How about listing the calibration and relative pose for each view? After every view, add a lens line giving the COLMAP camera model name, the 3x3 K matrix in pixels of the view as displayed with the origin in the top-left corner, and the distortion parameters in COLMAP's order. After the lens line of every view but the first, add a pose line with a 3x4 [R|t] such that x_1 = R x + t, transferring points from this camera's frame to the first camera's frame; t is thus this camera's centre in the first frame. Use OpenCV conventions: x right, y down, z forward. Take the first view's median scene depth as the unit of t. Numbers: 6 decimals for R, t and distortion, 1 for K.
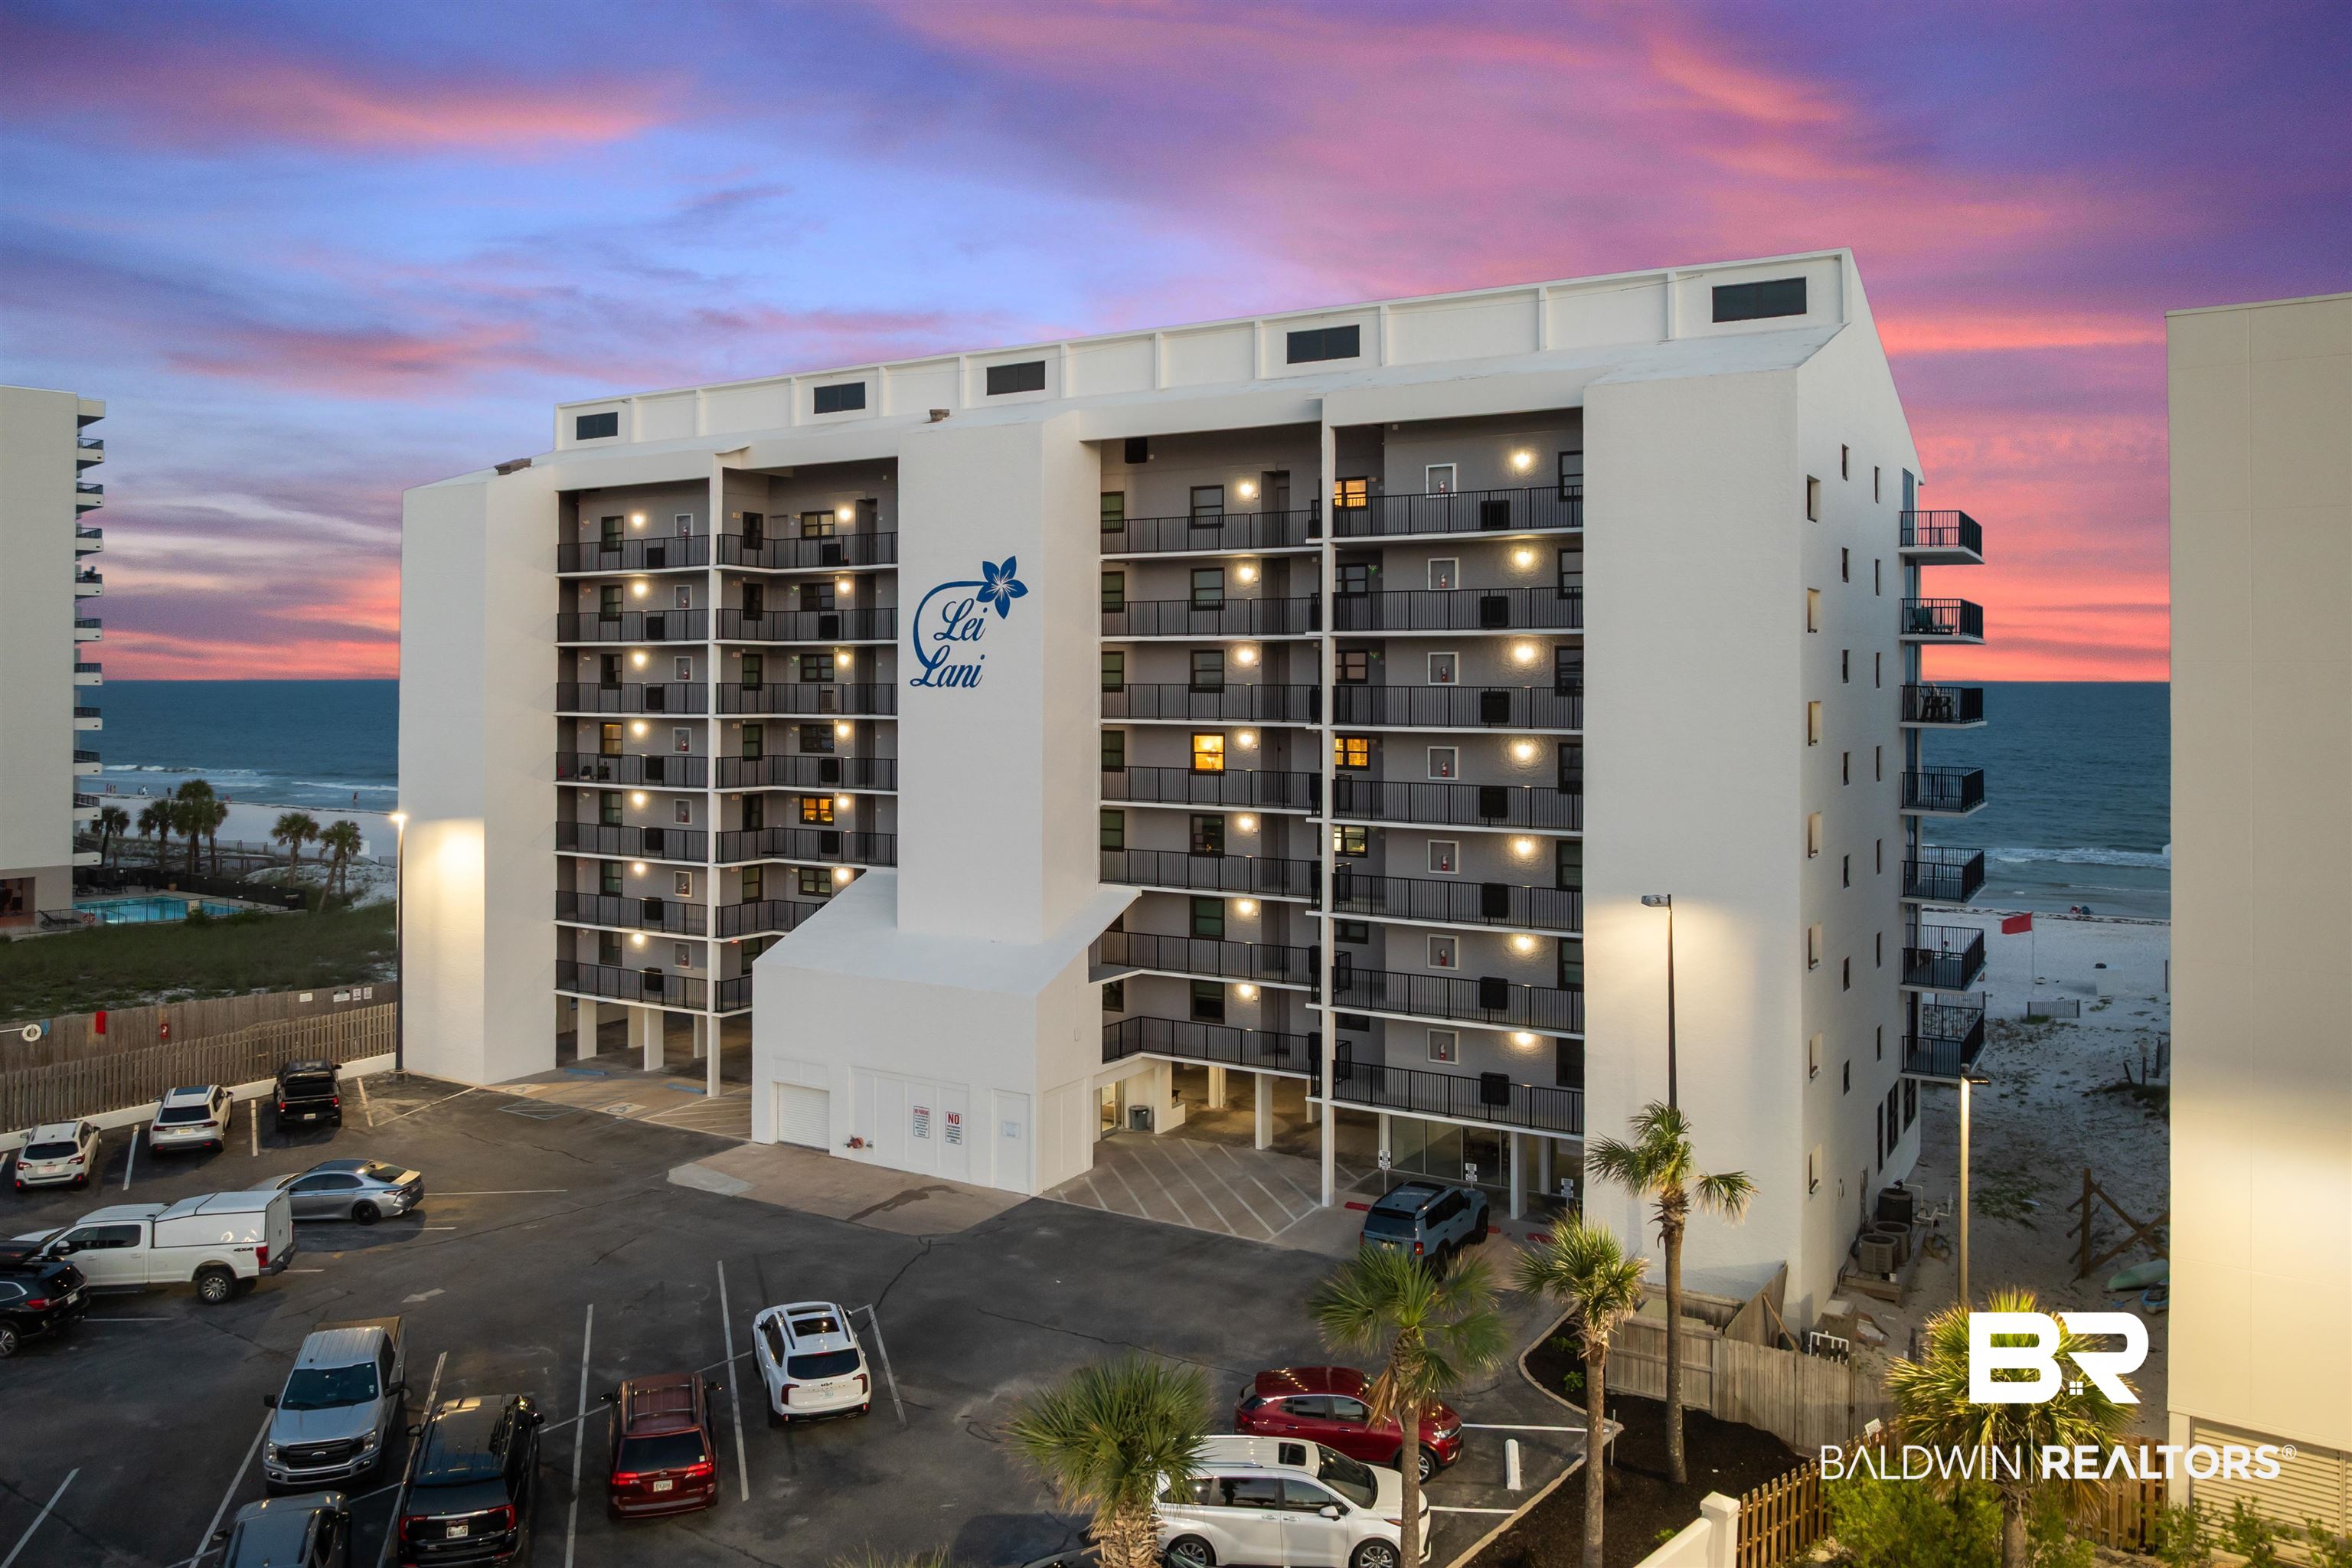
lens RADIAL K [[1673.2, 0, 1176.6], [0, 1673.2, 622.9], [0, 0, 1]] dist [-0.030695, -0.001231]
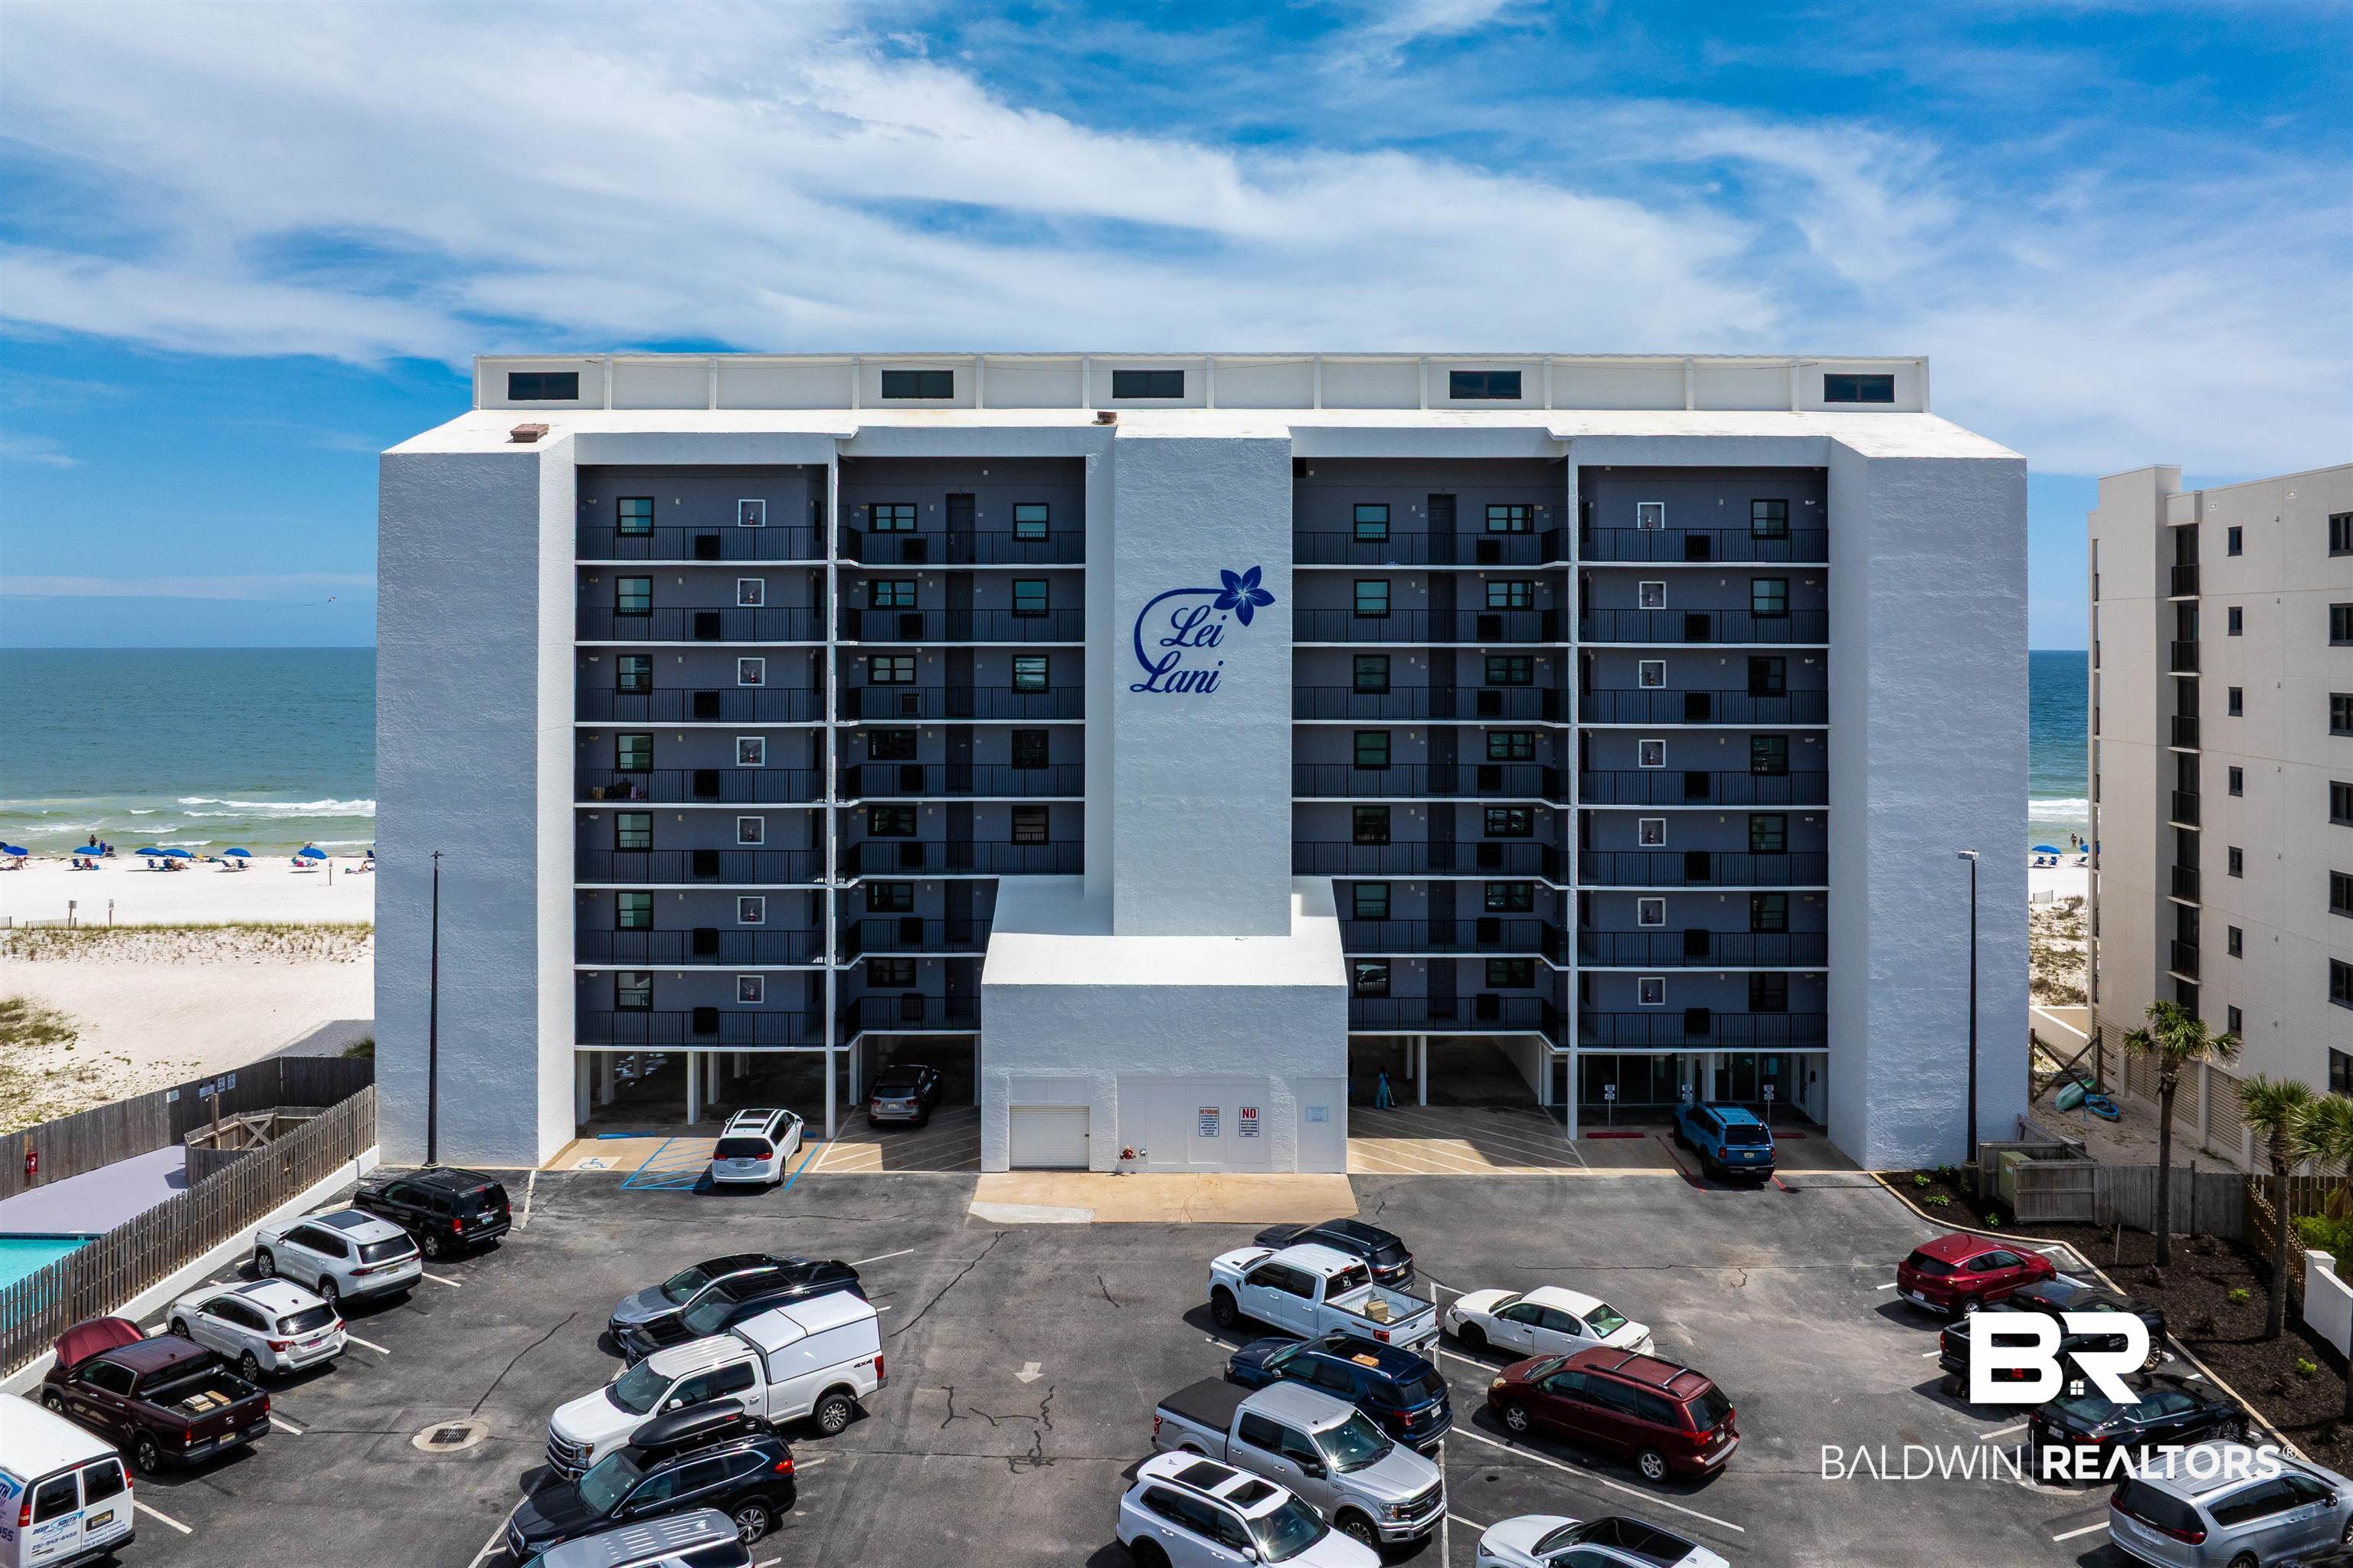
lens RADIAL K [[1683.1, 0, 1176.8], [0, 1683.1, 585.4], [0, 0, 1]] dist [-0.033262, -0.000216]
pose [[0.865743, 0.017181, 0.500194, -0.651987], [-0.016726, 0.999846, -0.005395, -0.021177], [-0.500210, -0.003696, 0.865896, 0.118047]]
